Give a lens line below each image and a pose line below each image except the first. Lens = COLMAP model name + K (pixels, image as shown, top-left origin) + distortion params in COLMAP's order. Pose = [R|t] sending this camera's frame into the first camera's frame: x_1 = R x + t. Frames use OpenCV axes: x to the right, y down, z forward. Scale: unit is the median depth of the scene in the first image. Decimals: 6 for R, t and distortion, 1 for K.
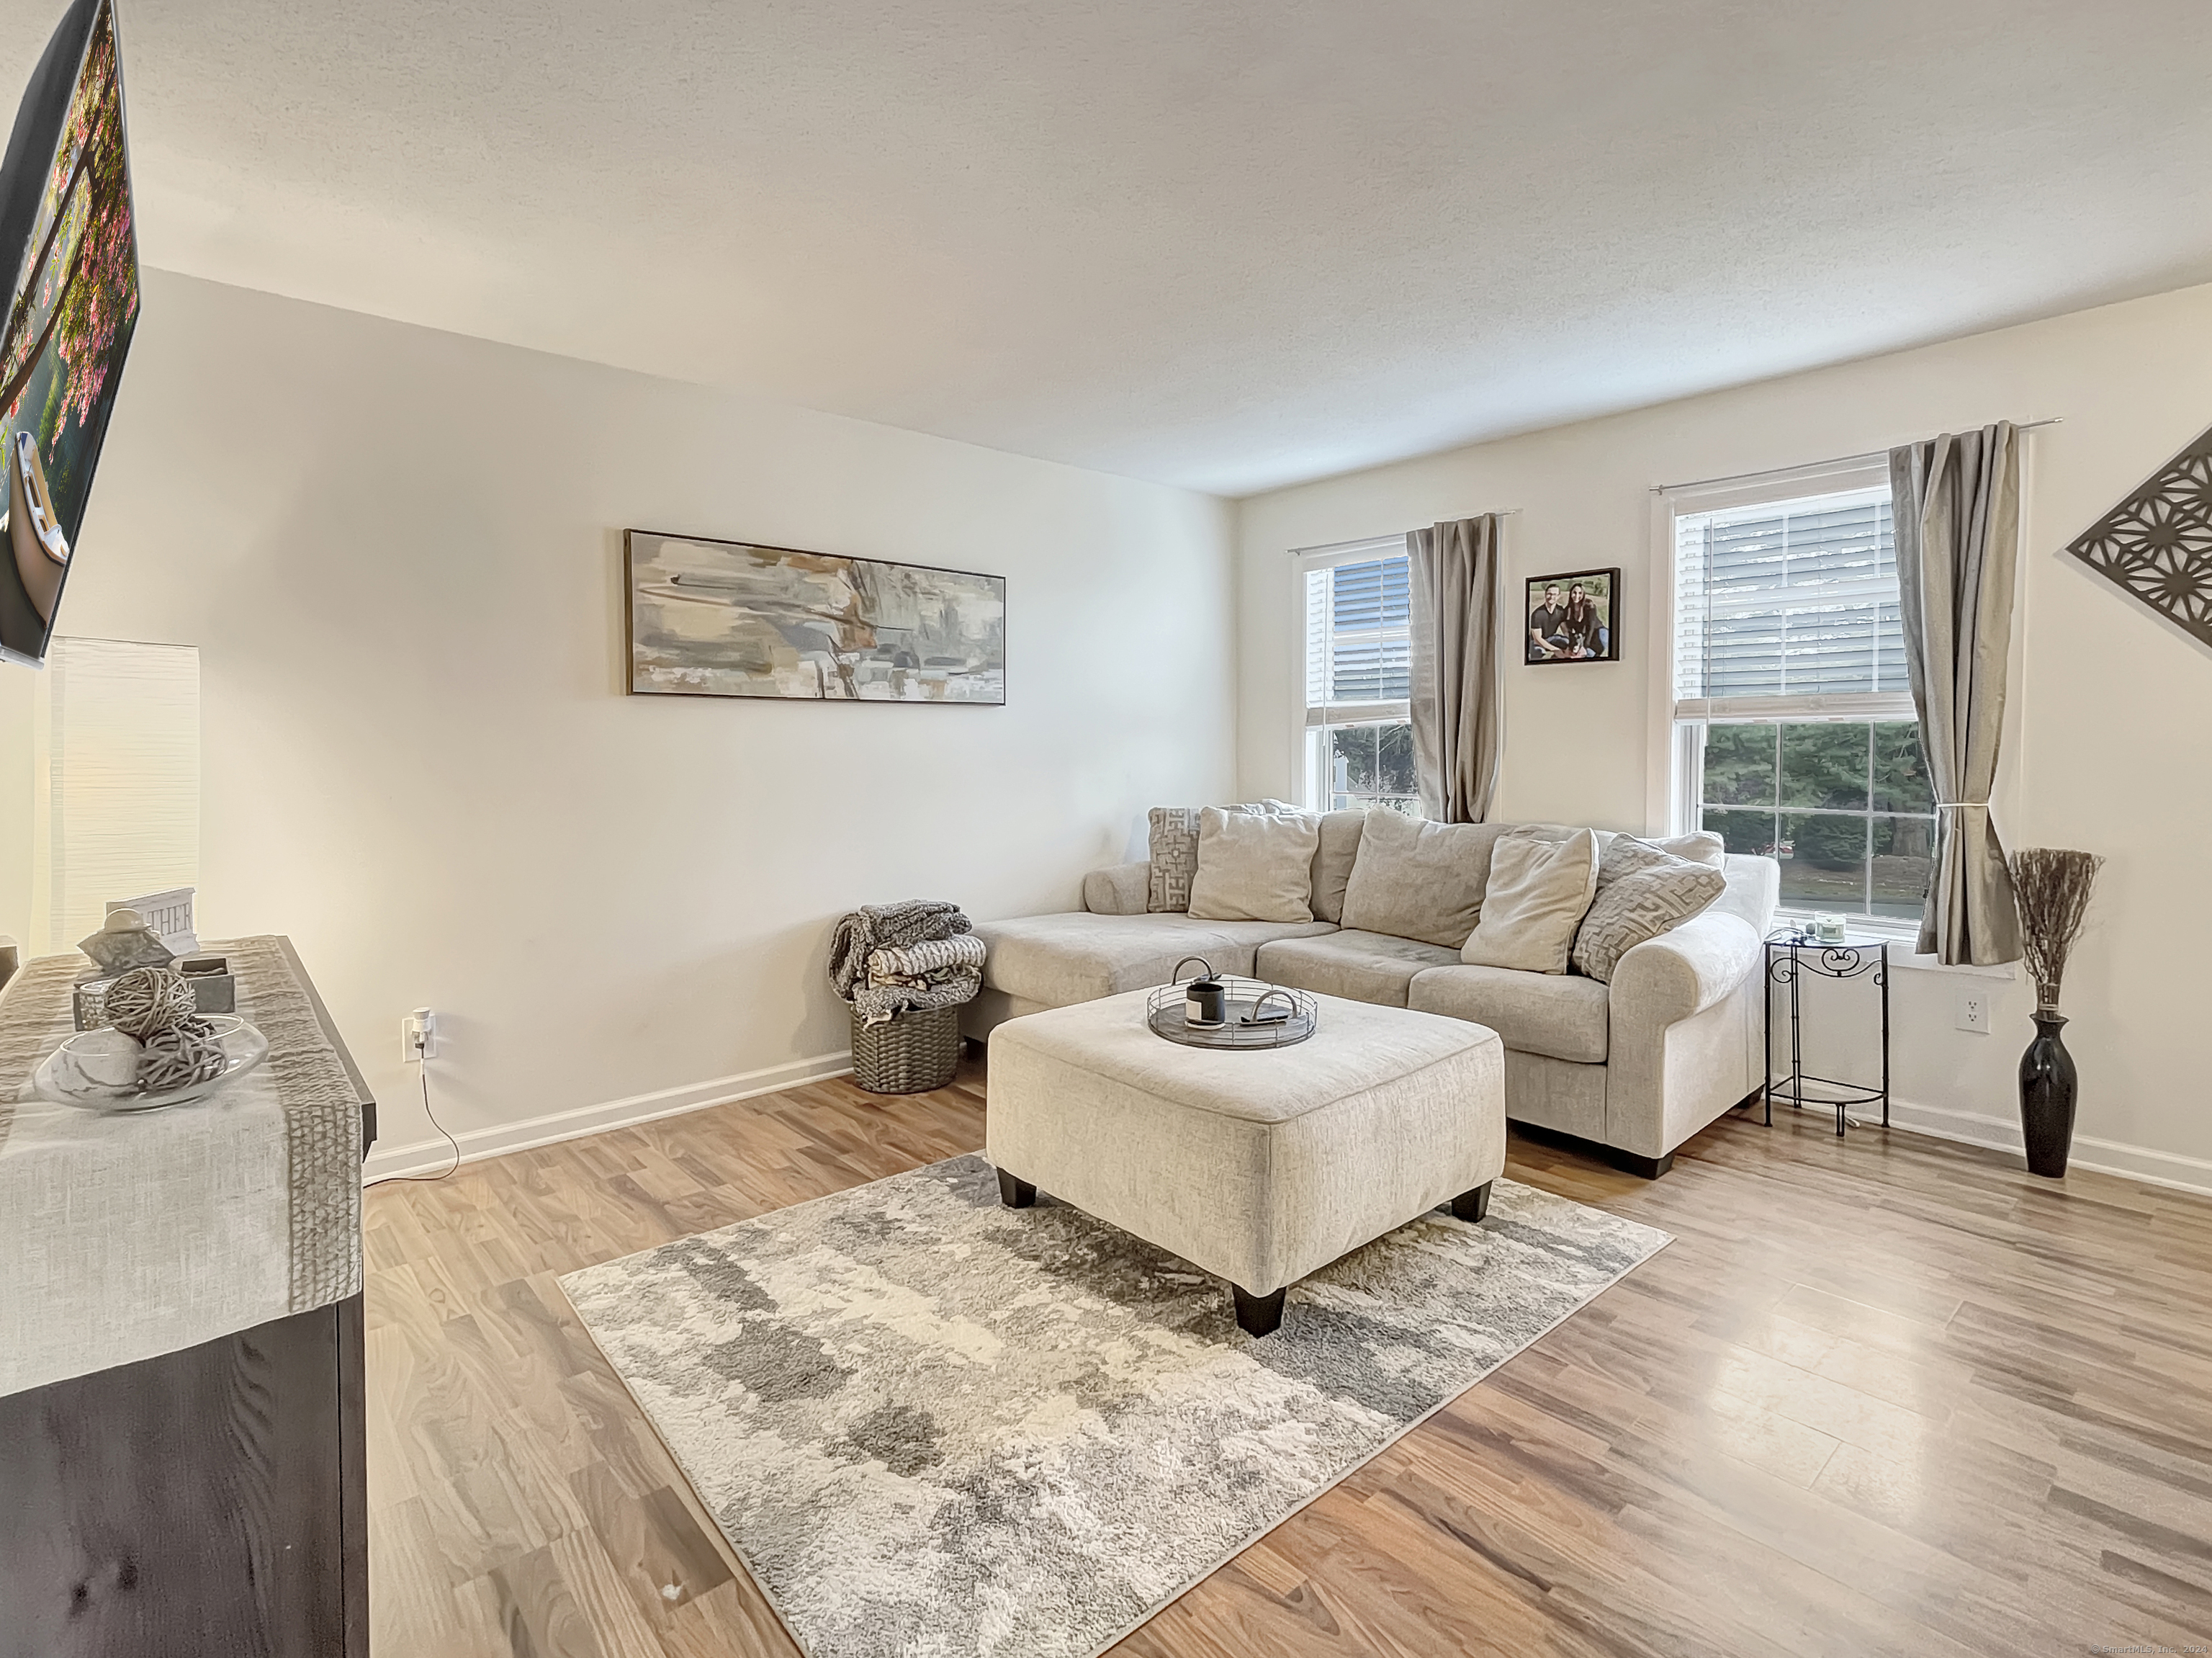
lens RADIAL K [[1088.6, 0, 1072.4], [0, 1088.6, 766.0], [0, 0, 1]] dist [0.004034, -0.000805]
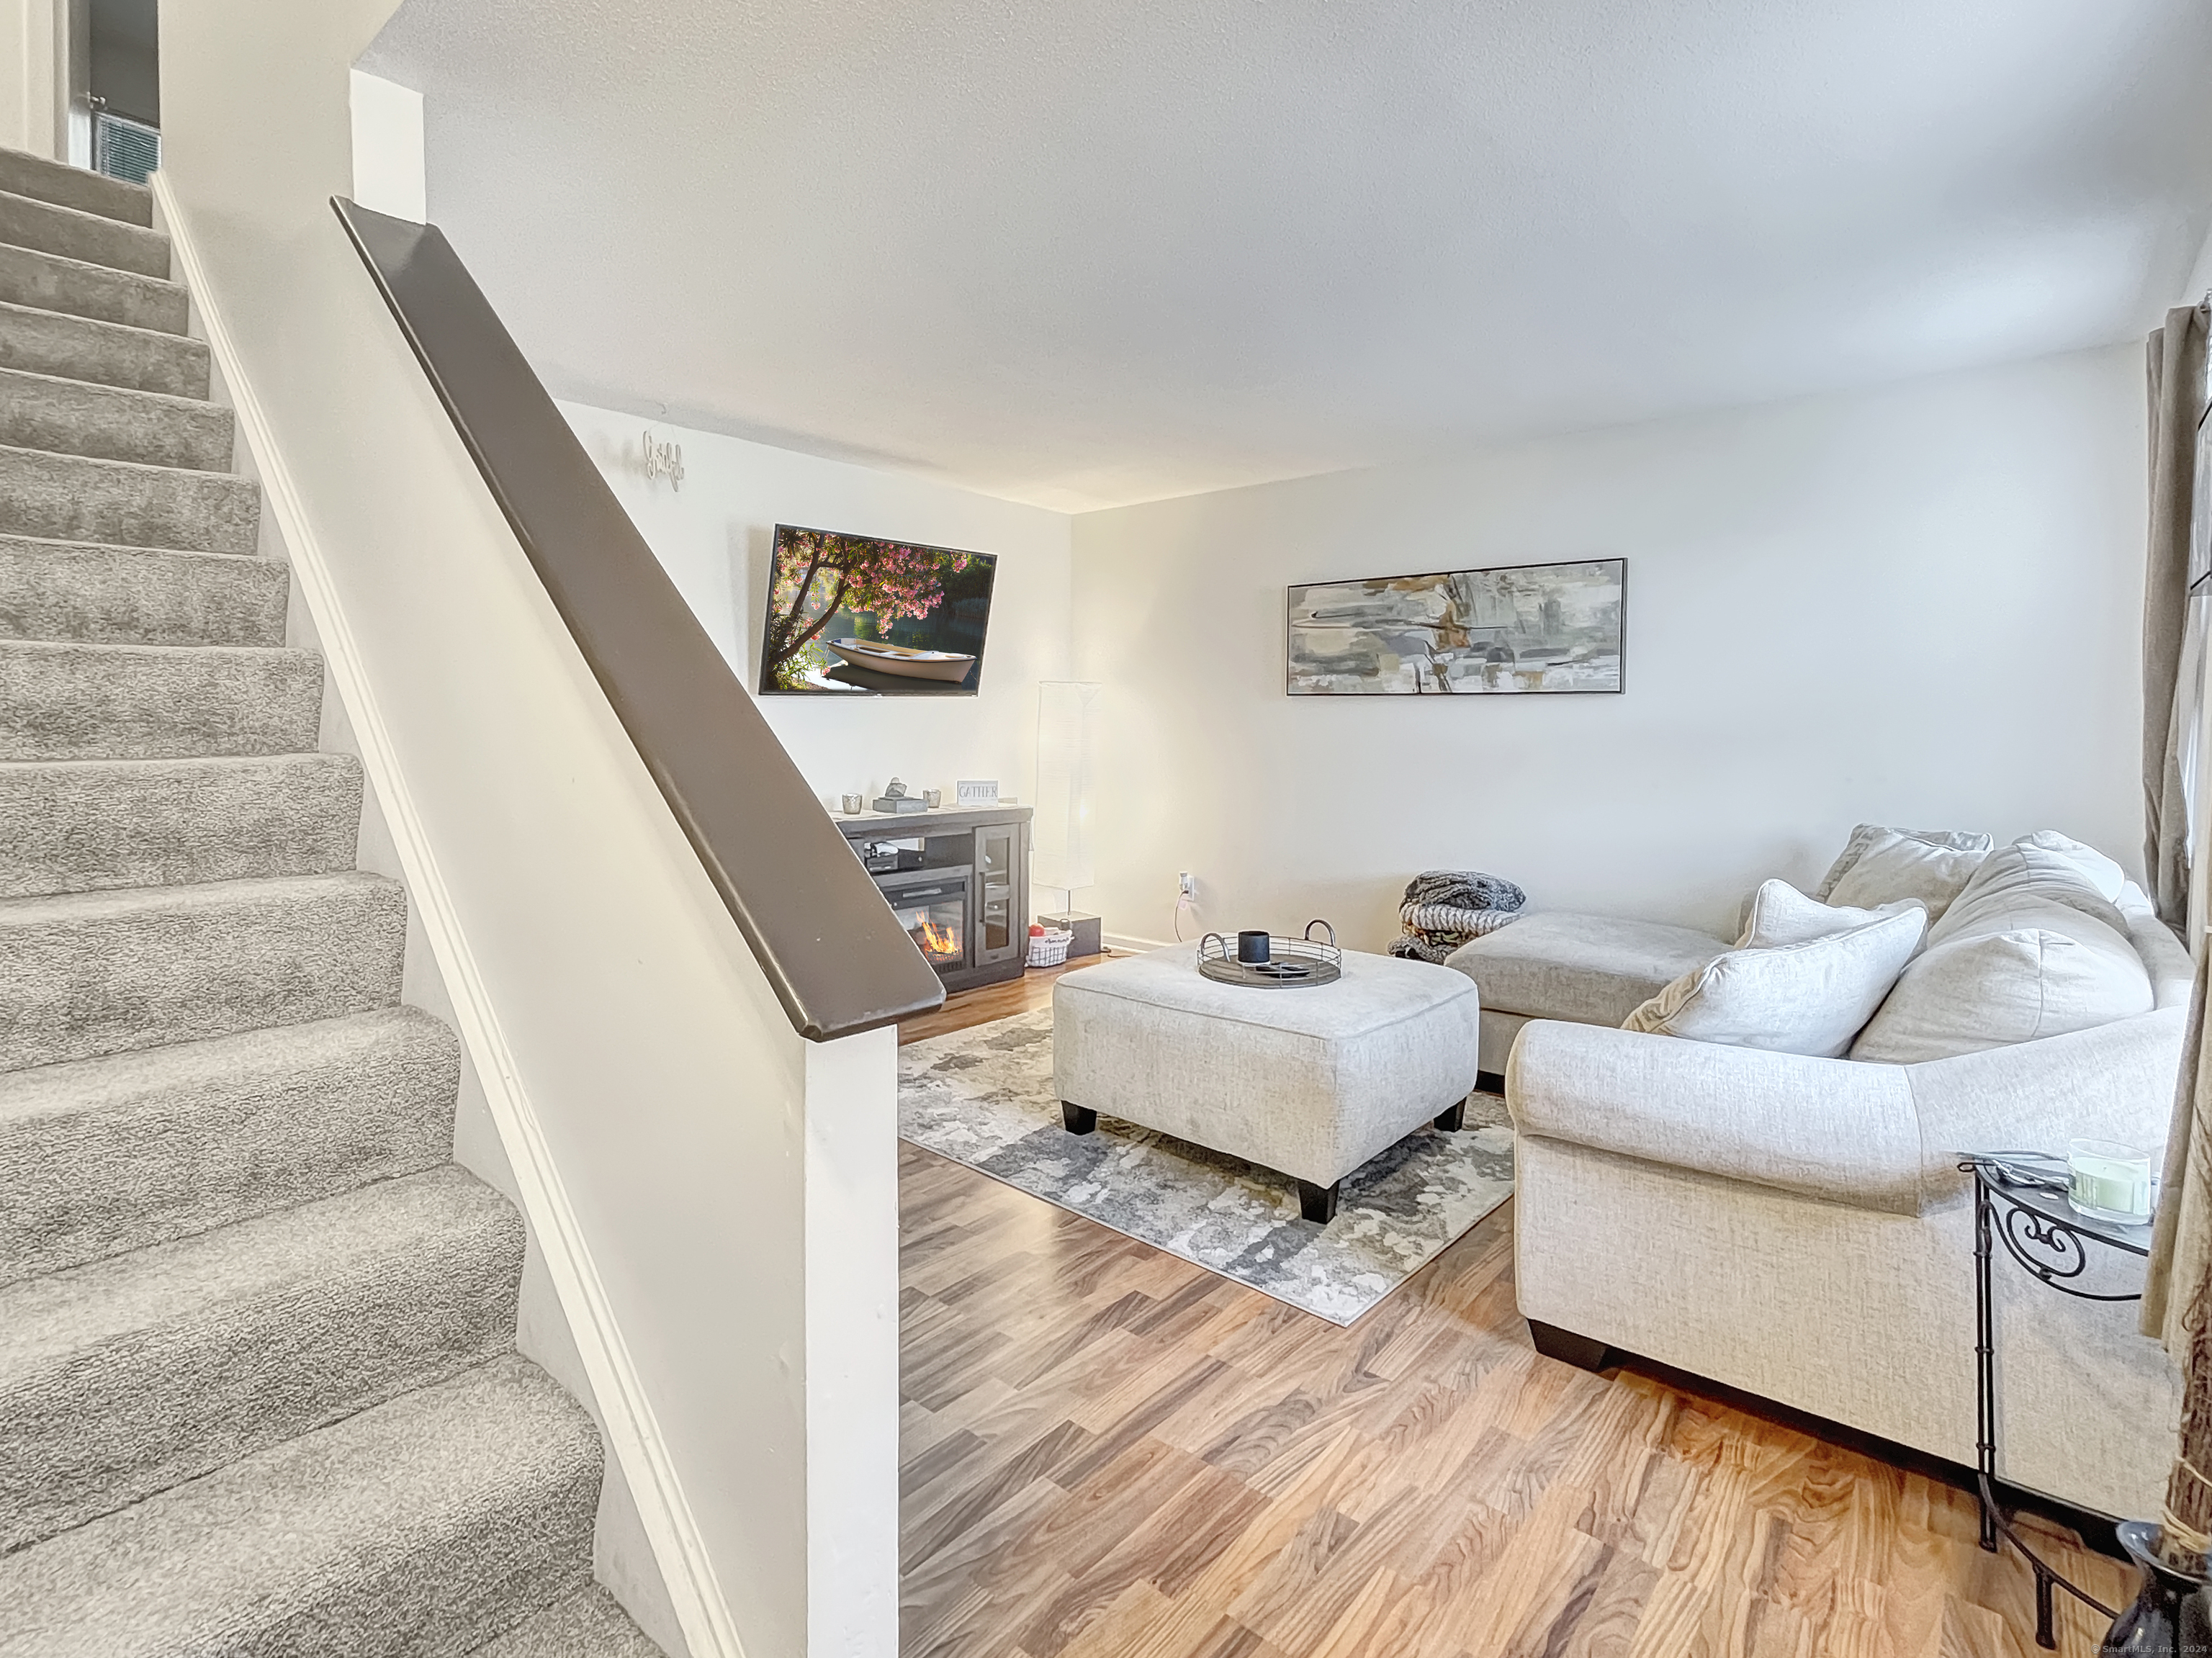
lens RADIAL K [[1088.4, 0, 1084.1], [0, 1088.4, 759.1], [0, 0, 1]] dist [0.004034, -0.000805]
pose [[0.134343, 0.040103, -0.990123, 0.962763], [-0.028760, 0.998918, 0.036557, -0.022789], [0.990517, 0.023565, 0.135351, 0.479679]]
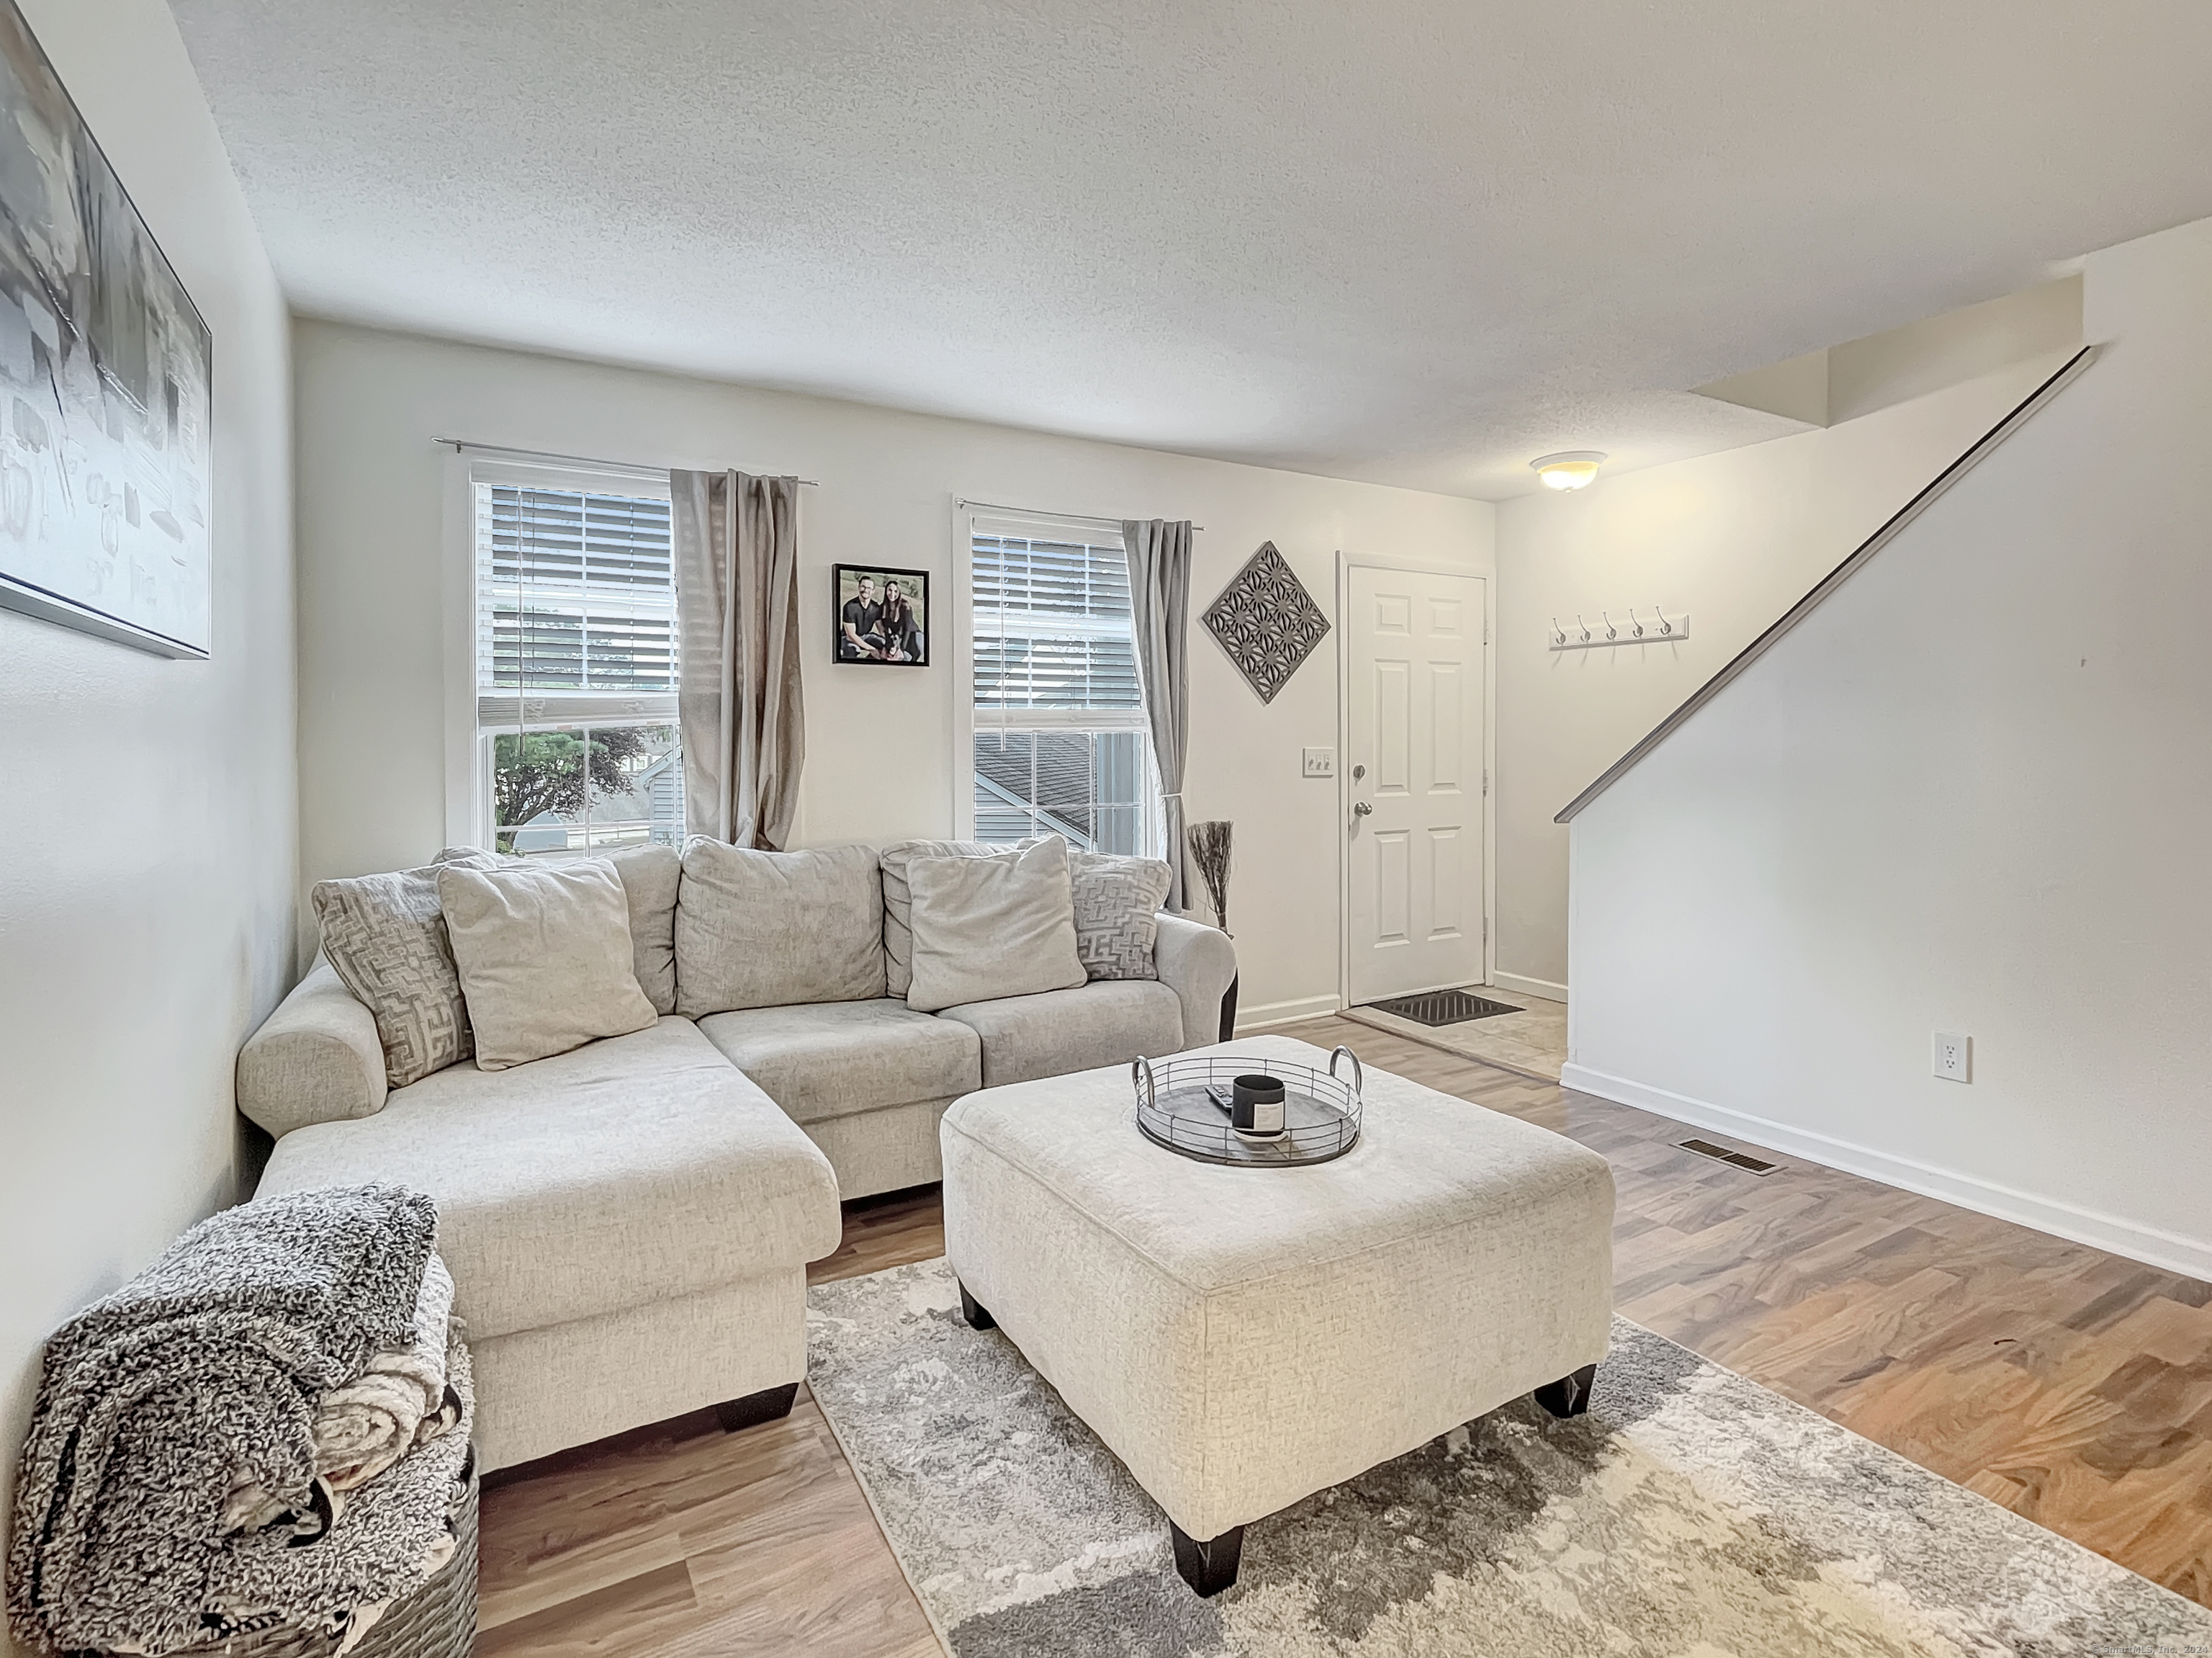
lens RADIAL K [[1088.6, 0, 1102.6], [0, 1088.6, 760.1], [0, 0, 1]] dist [0.004034, -0.000805]
pose [[0.180974, -0.008162, 0.983454, -0.456977], [0.029405, 0.999563, 0.002884, -0.012402], [-0.983048, 0.028397, 0.181135, 0.716236]]
